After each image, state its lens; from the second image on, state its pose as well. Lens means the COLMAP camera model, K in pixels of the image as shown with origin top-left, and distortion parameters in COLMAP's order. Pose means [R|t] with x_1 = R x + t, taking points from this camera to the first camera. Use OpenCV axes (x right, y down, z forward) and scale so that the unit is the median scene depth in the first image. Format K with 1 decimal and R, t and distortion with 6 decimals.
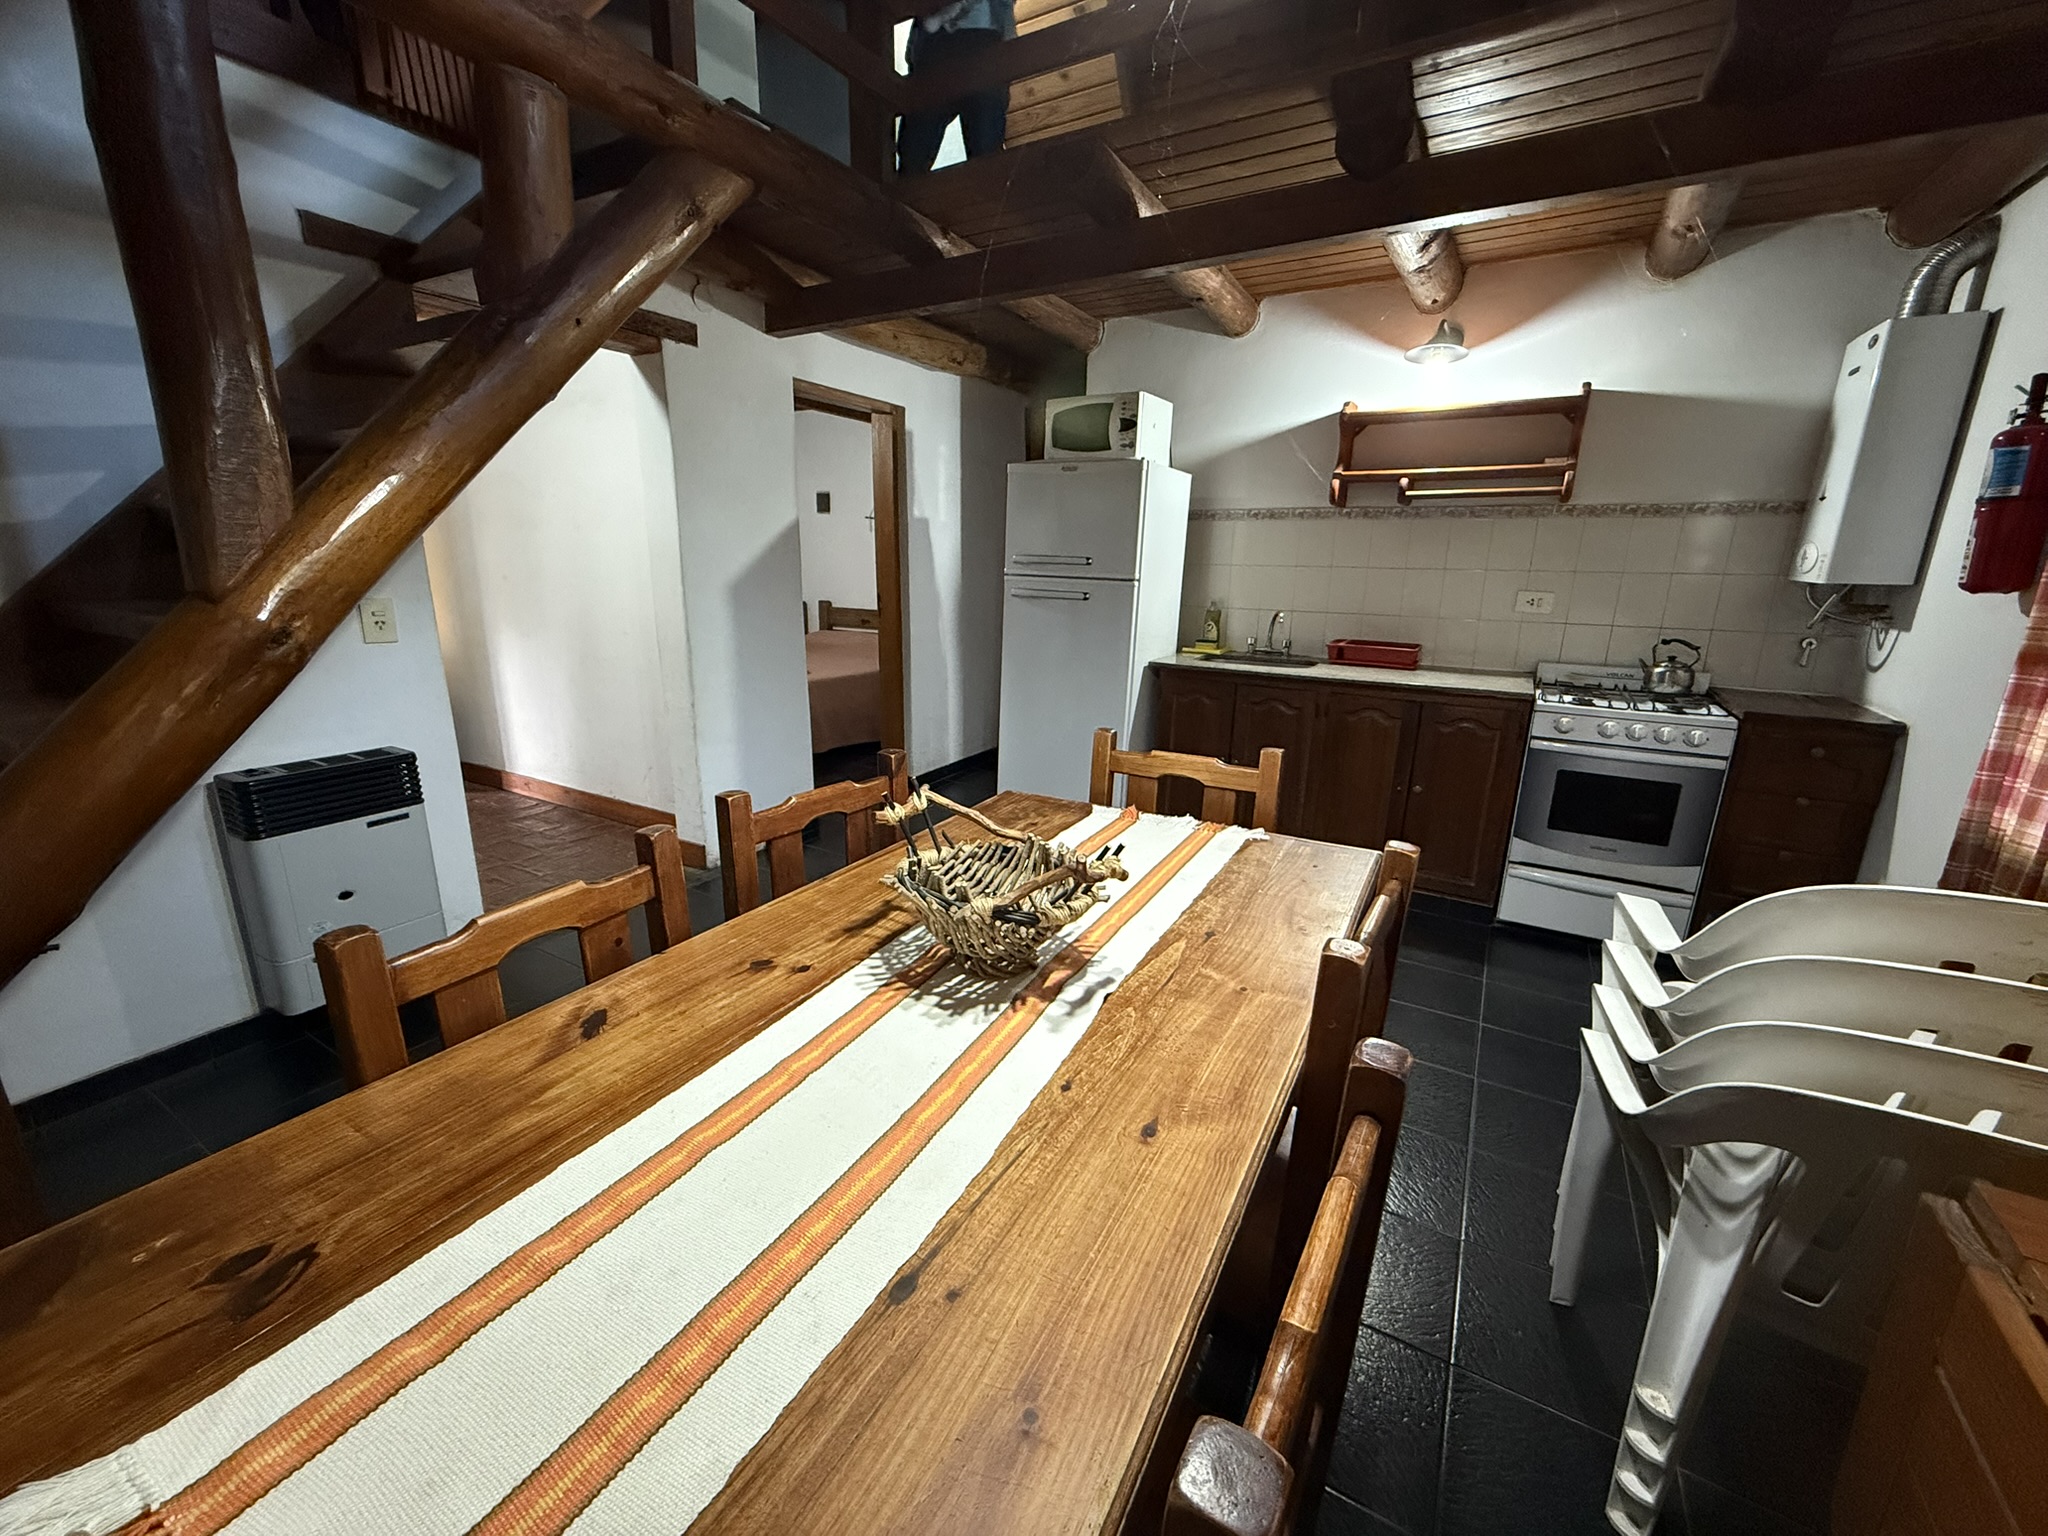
lens RADIAL K [[817.3, 0, 1015.1], [0, 817.3, 765.3], [0, 0, 1]] dist [0.000795, 0.000226]
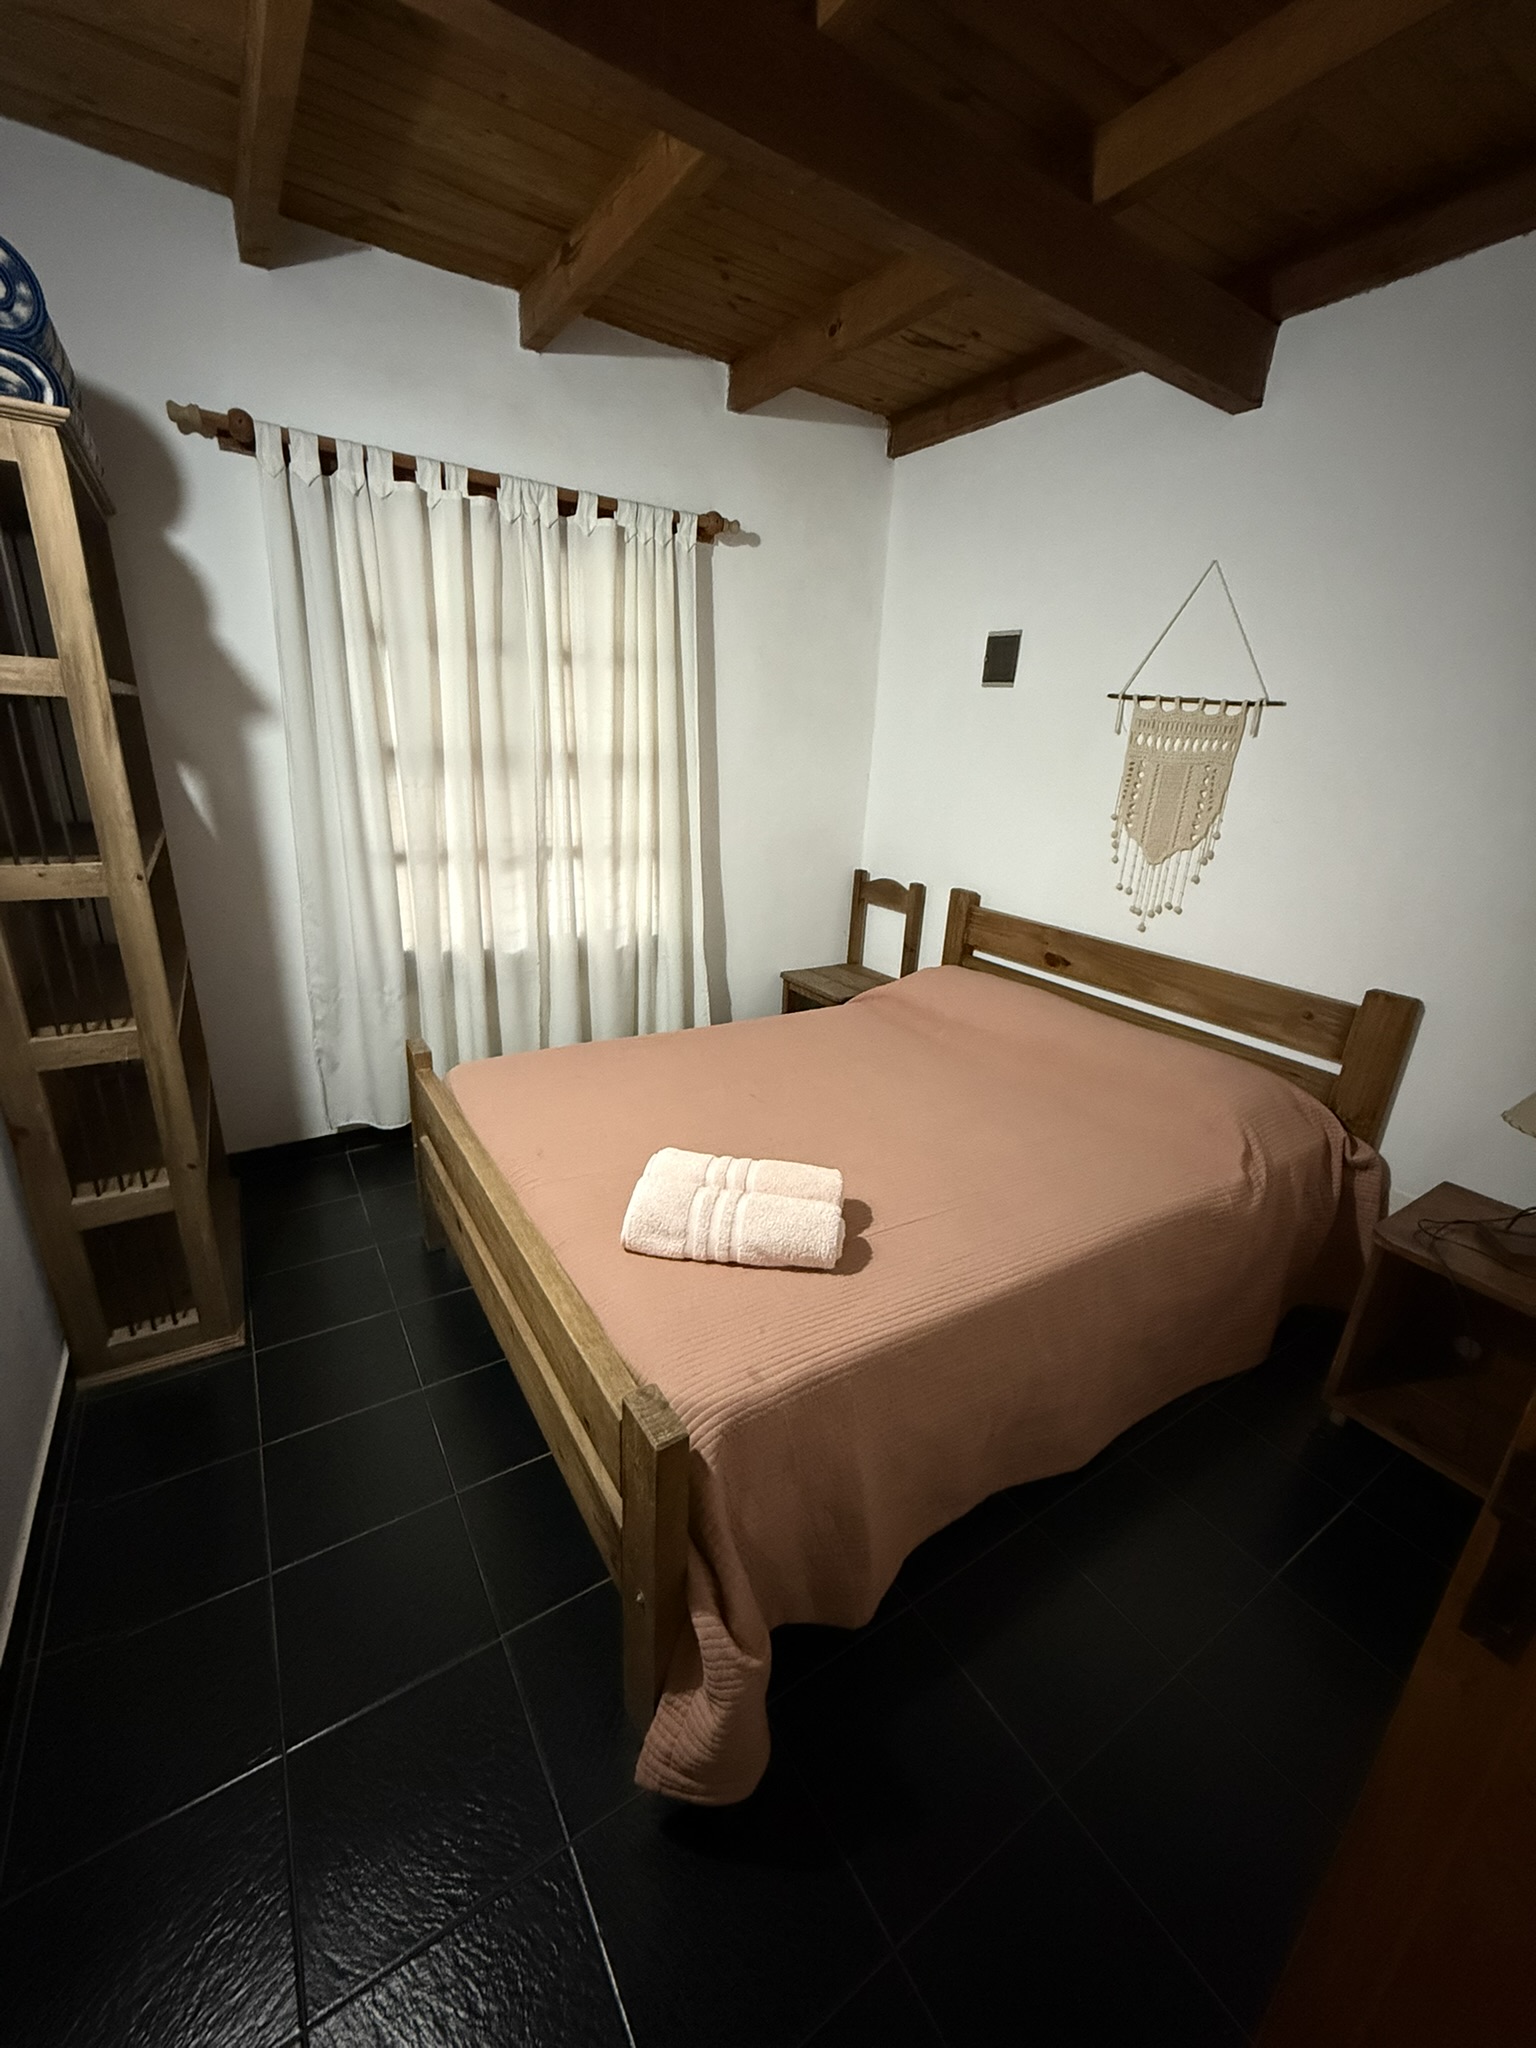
lens RADIAL K [[817.3, 0, 768.4], [0, 817.3, 1019.7], [0, 0, 1]] dist [0.000795, 0.000226]
pose [[0.890322, 0.169997, -0.422408, -0.130831], [-0.147333, 0.985340, 0.086010, -0.157449], [0.430837, -0.014342, 0.902316, 0.560461]]
